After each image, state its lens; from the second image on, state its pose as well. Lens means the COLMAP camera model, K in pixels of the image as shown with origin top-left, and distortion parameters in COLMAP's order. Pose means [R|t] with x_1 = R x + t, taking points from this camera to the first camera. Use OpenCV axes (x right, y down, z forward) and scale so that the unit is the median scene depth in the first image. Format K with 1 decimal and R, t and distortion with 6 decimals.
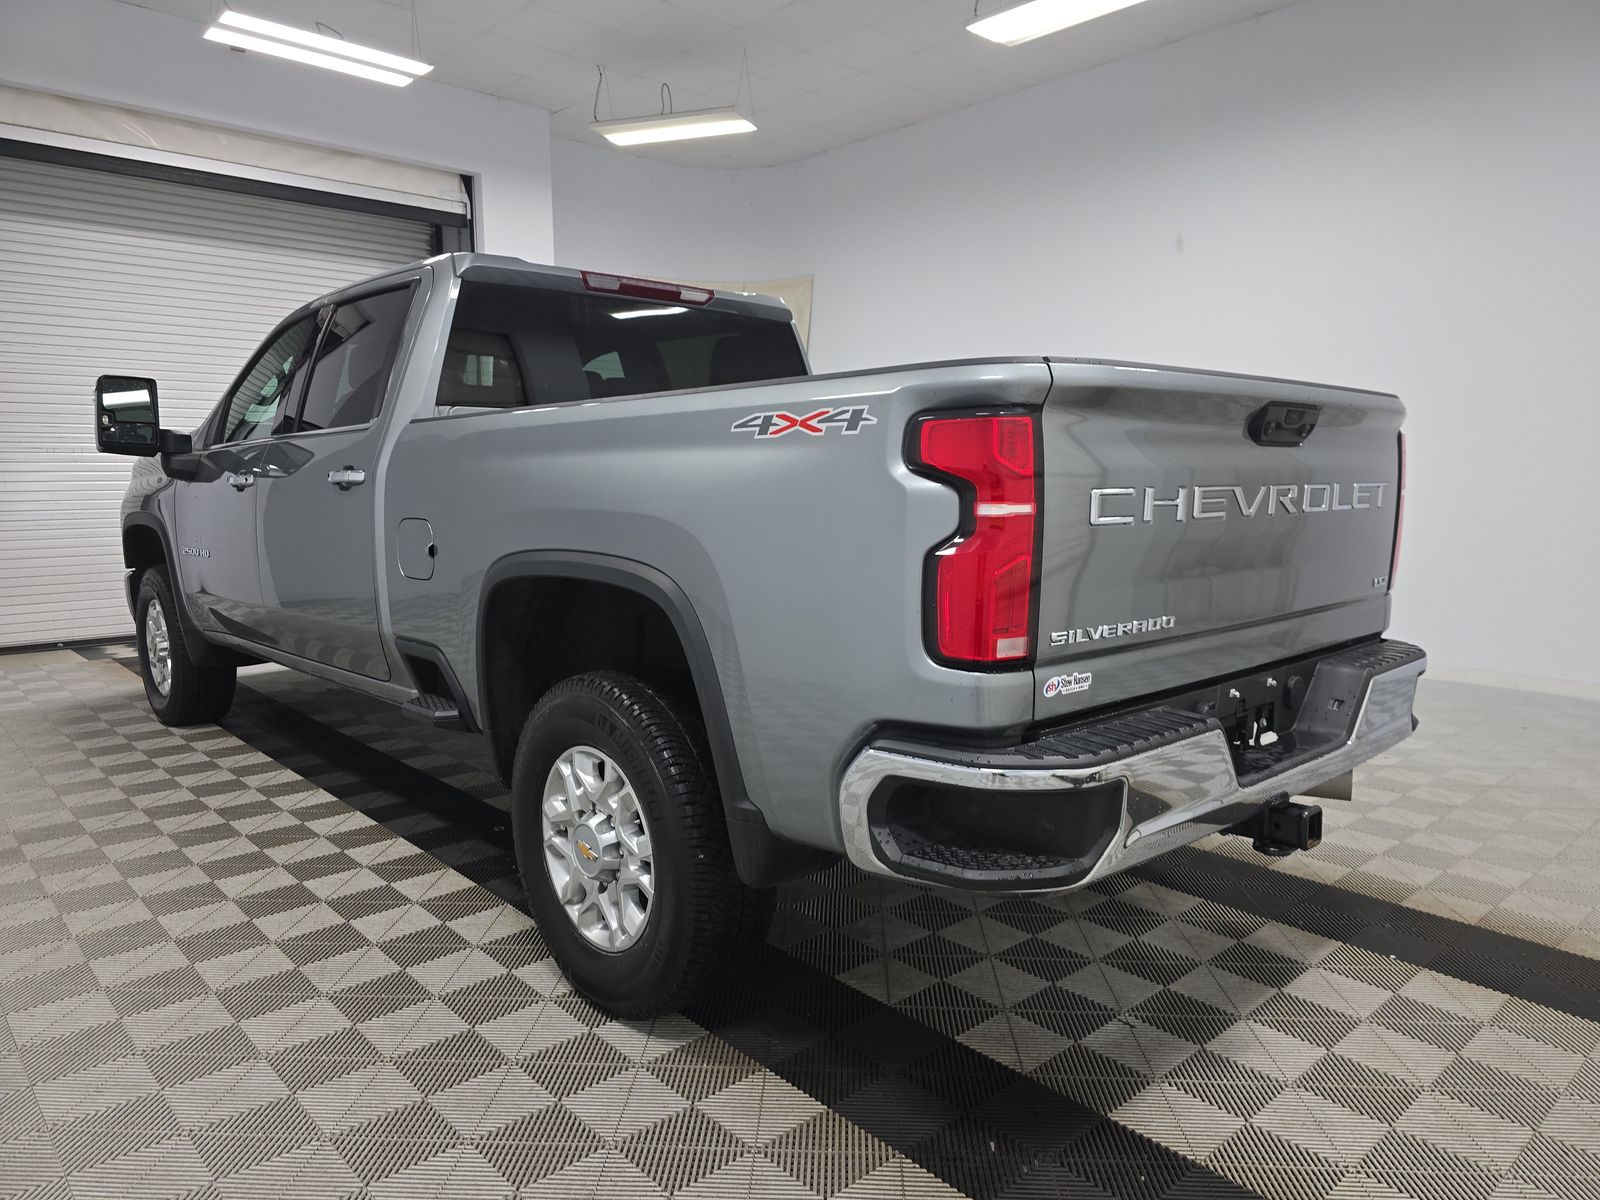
lens RADIAL K [[1089.9, 0, 800.0], [0, 1089.9, 600.0], [0, 0, 1]] dist [0.036868, -0.002930]
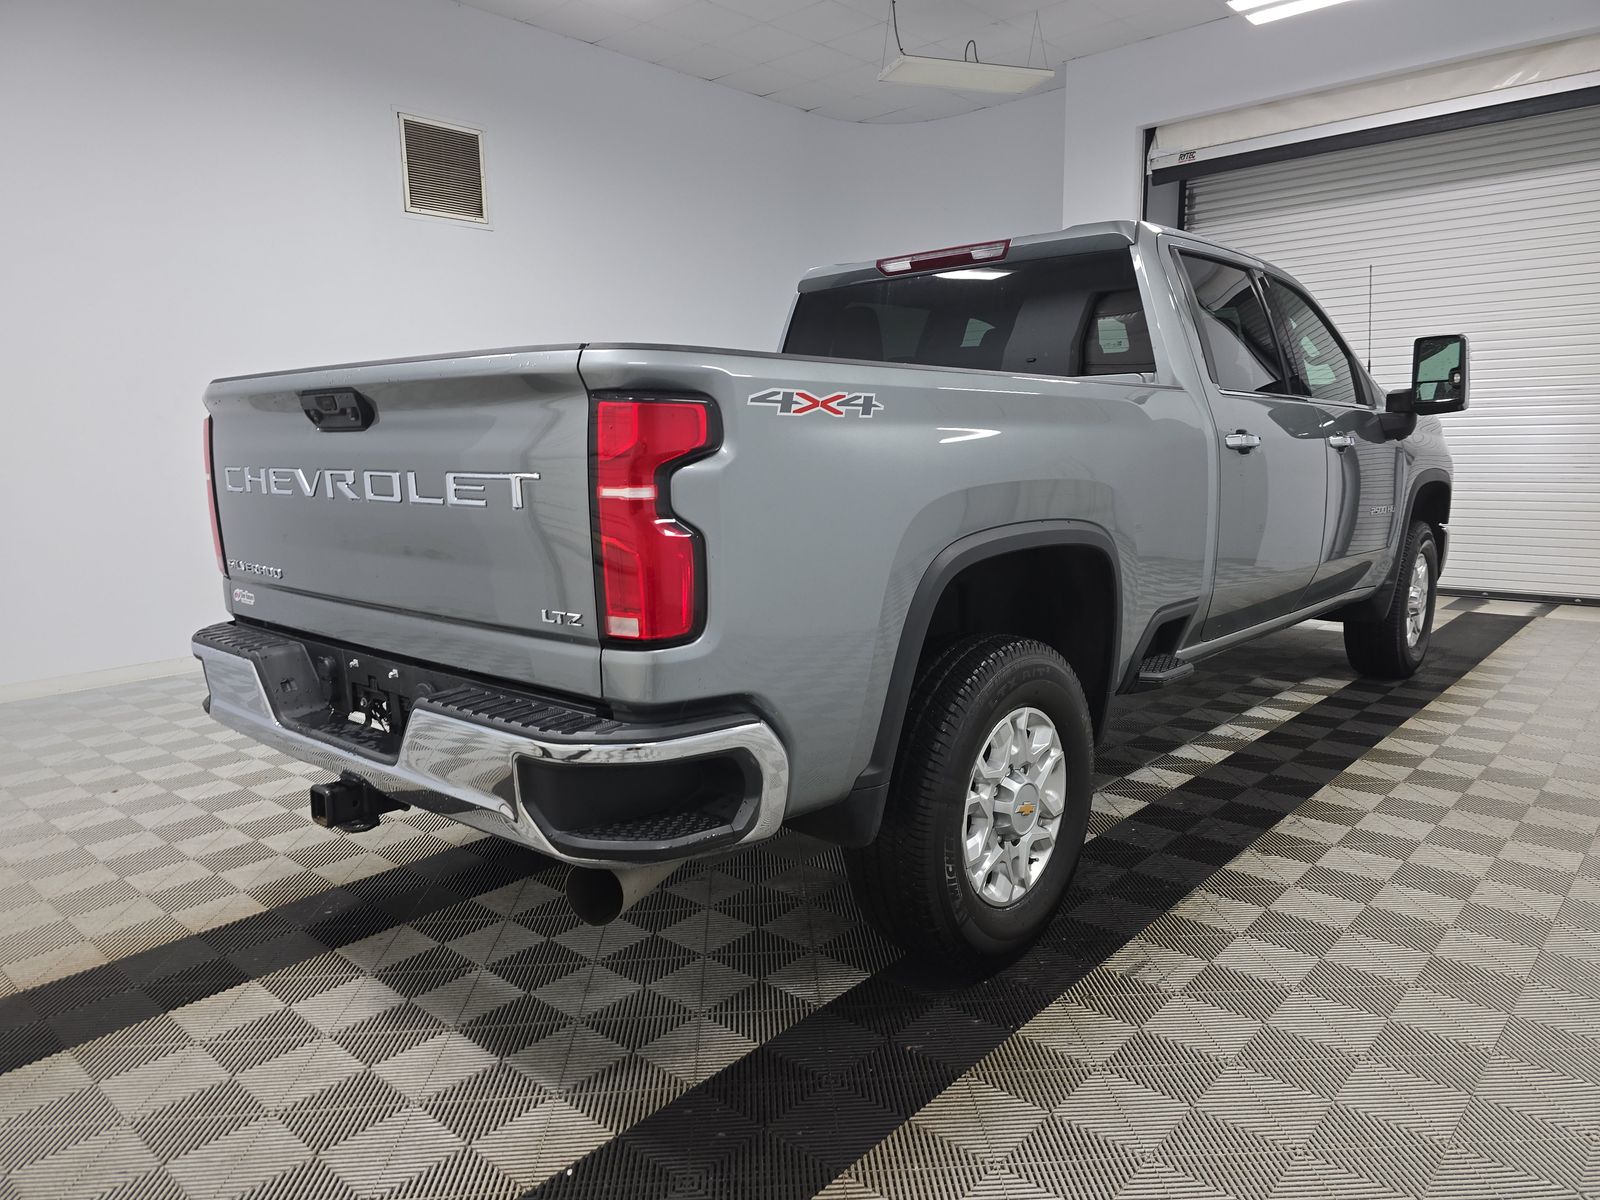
lens RADIAL K [[1089.9, 0, 800.0], [0, 1089.9, 600.0], [0, 0, 1]] dist [0.036868, -0.002930]
pose [[0.107695, 0.151675, -0.982546, 0.986426], [-0.104010, 0.984589, 0.140590, -0.113776], [0.988728, 0.087054, 0.121811, 0.861994]]
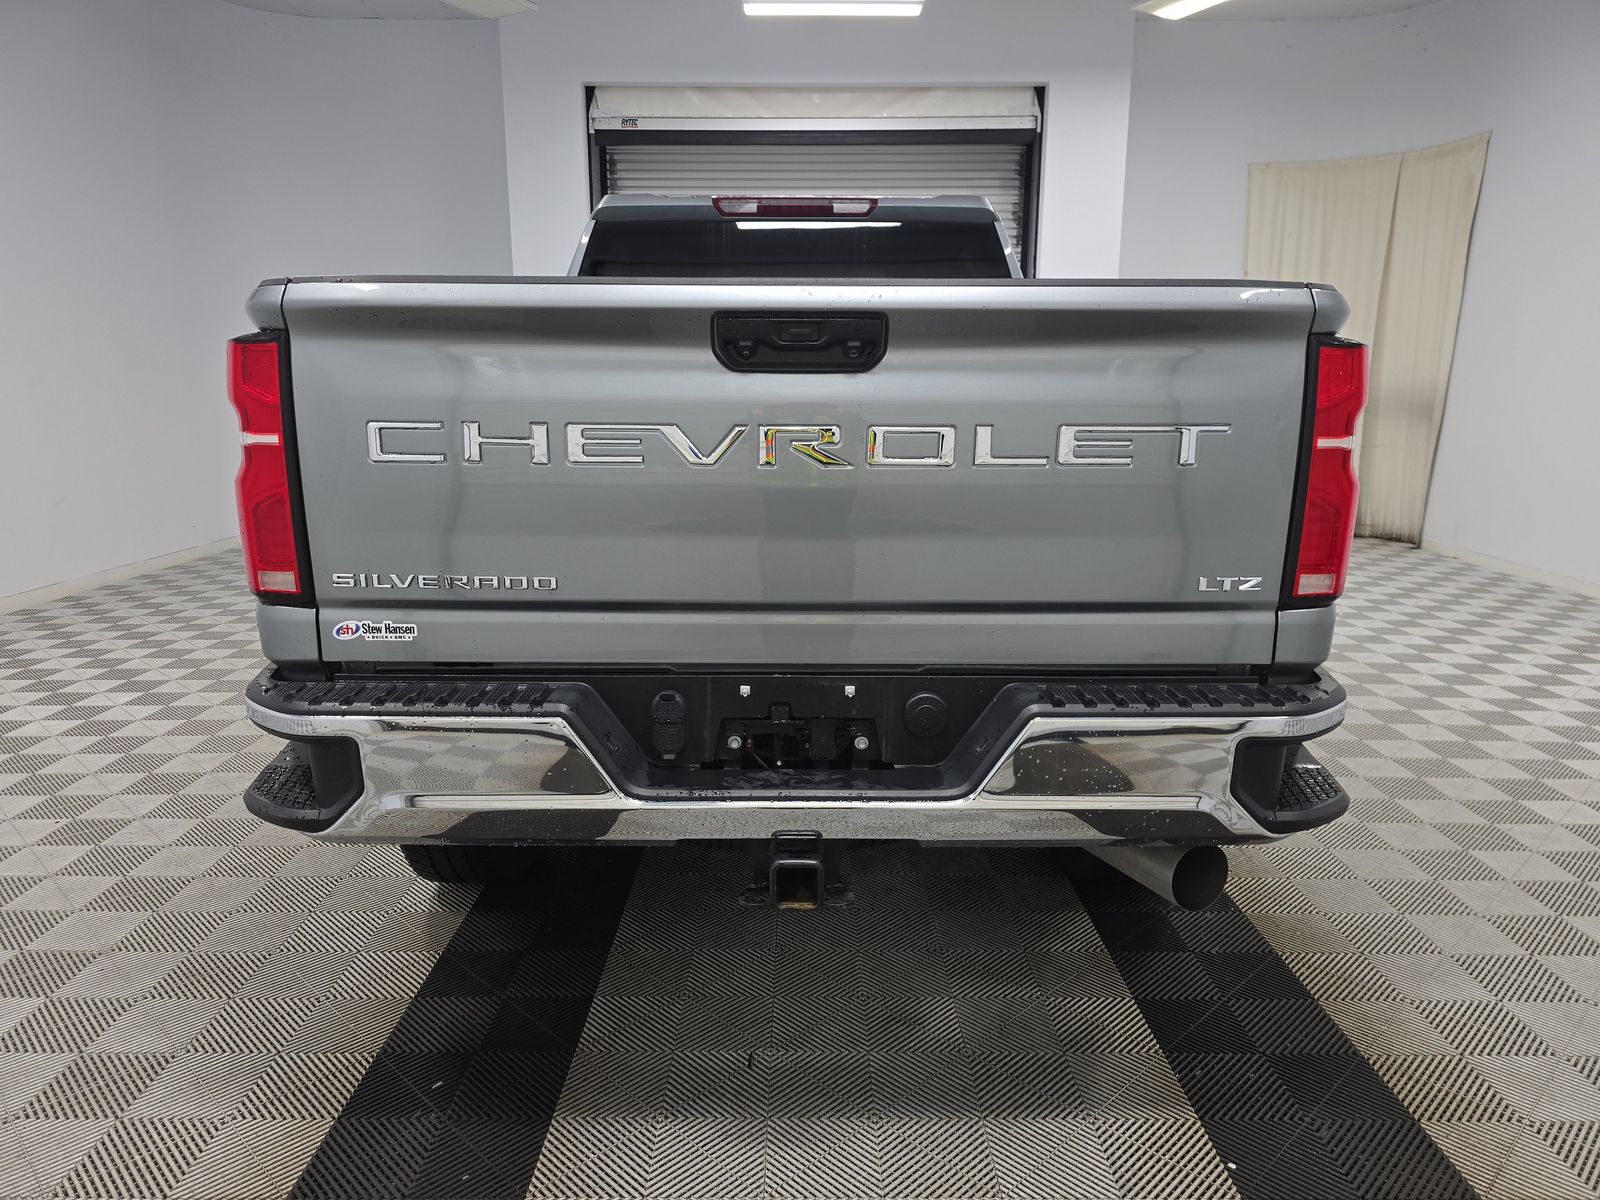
lens RADIAL K [[1089.9, 0, 800.0], [0, 1089.9, 600.0], [0, 0, 1]] dist [0.036868, -0.002930]
pose [[0.733160, 0.133386, -0.666846, 0.627190], [-0.085025, 0.990861, 0.104718, -0.043531], [0.674720, -0.020076, 0.737801, 0.305091]]
